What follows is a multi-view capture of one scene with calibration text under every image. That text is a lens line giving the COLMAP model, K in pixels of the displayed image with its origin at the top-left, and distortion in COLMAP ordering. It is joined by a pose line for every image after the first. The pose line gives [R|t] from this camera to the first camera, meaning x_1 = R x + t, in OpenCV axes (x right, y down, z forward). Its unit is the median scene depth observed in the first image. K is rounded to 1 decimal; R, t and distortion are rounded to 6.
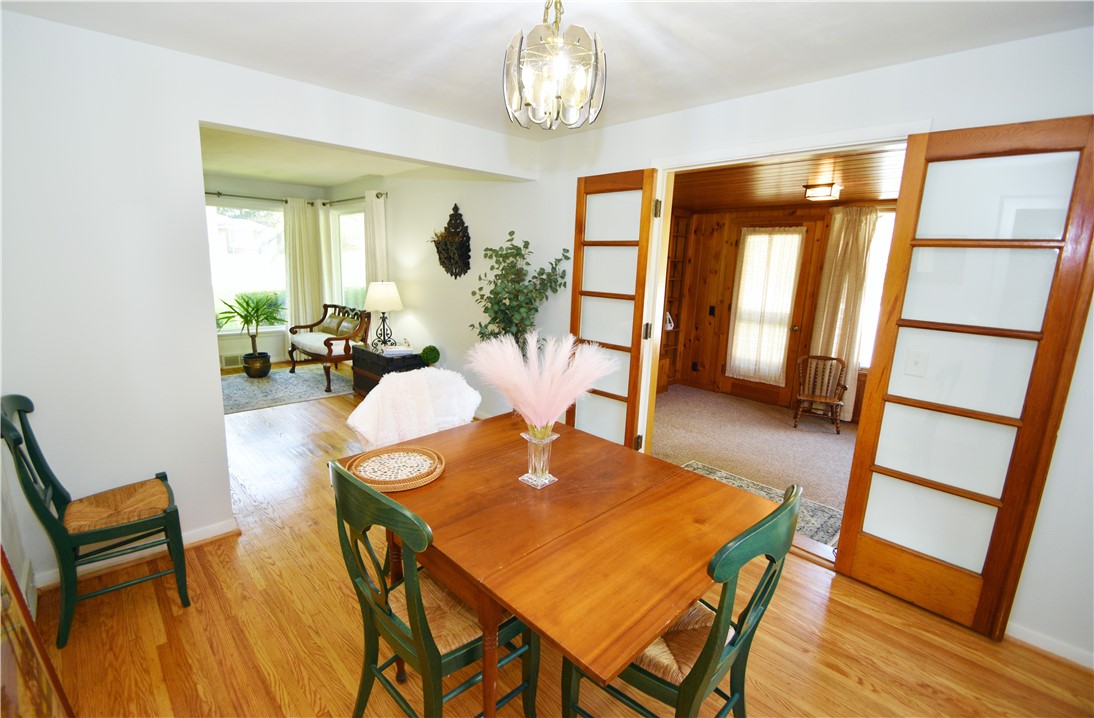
lens RADIAL K [[483.9, 0, 530.2], [0, 483.9, 355.2], [0, 0, 1]] dist [0.012056, -0.000249]
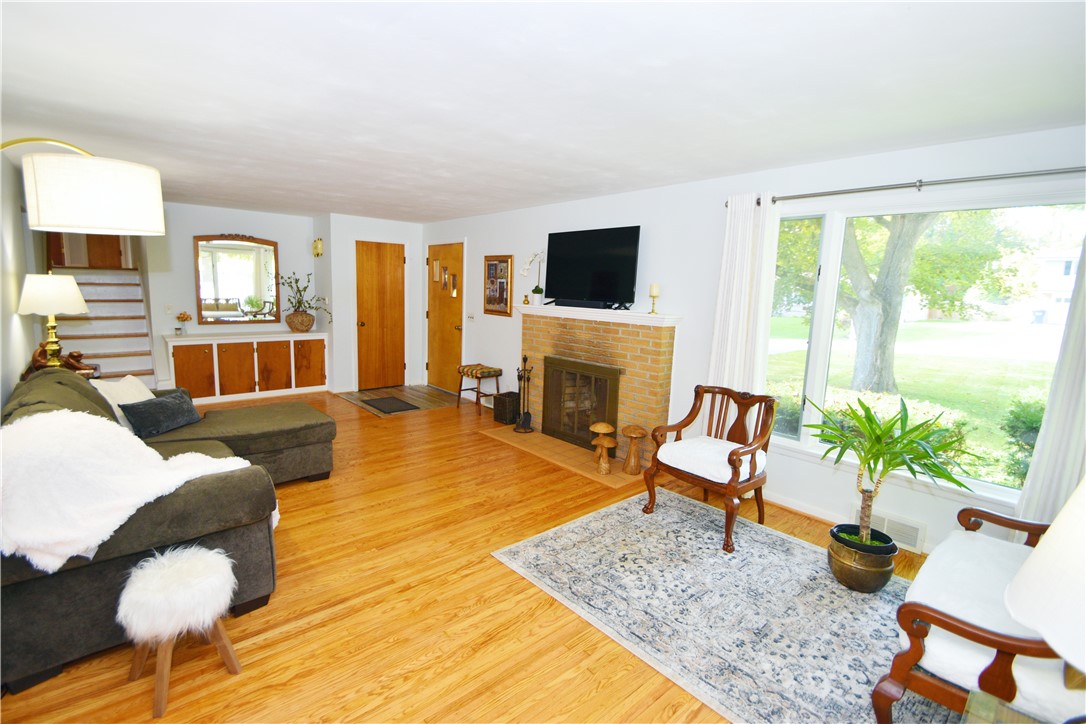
lens RADIAL K [[496.8, 0, 530.0], [0, 496.8, 357.8], [0, 0, 1]] dist [-0.000813, -0.000612]
pose [[-0.041262, 0.111717, -0.992883, -0.157391], [-0.222183, 0.967822, 0.118131, -0.180460], [0.974131, 0.225476, -0.015113, 0.860808]]
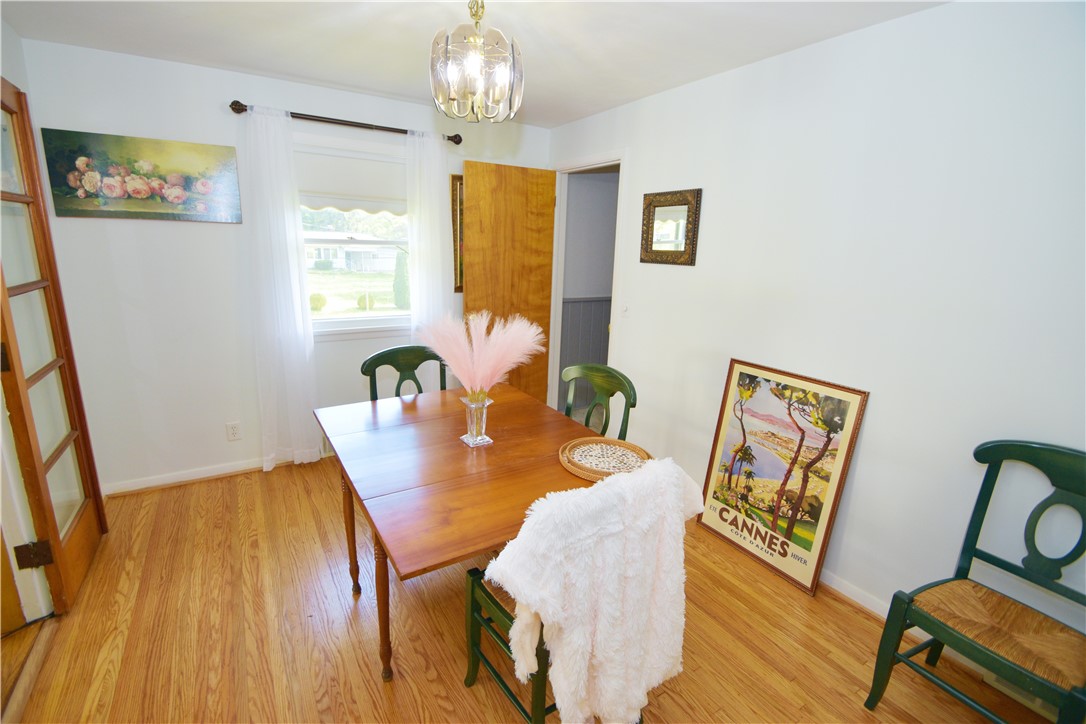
lens RADIAL K [[476.3, 0, 525.5], [0, 476.3, 357.1], [0, 0, 1]] dist [0.018877, -0.017163]
pose [[-0.976583, -0.108606, 0.185714, -0.107765], [-0.021686, 0.908524, 0.417270, -0.149318], [-0.214043, 0.403471, -0.889605, 0.717020]]
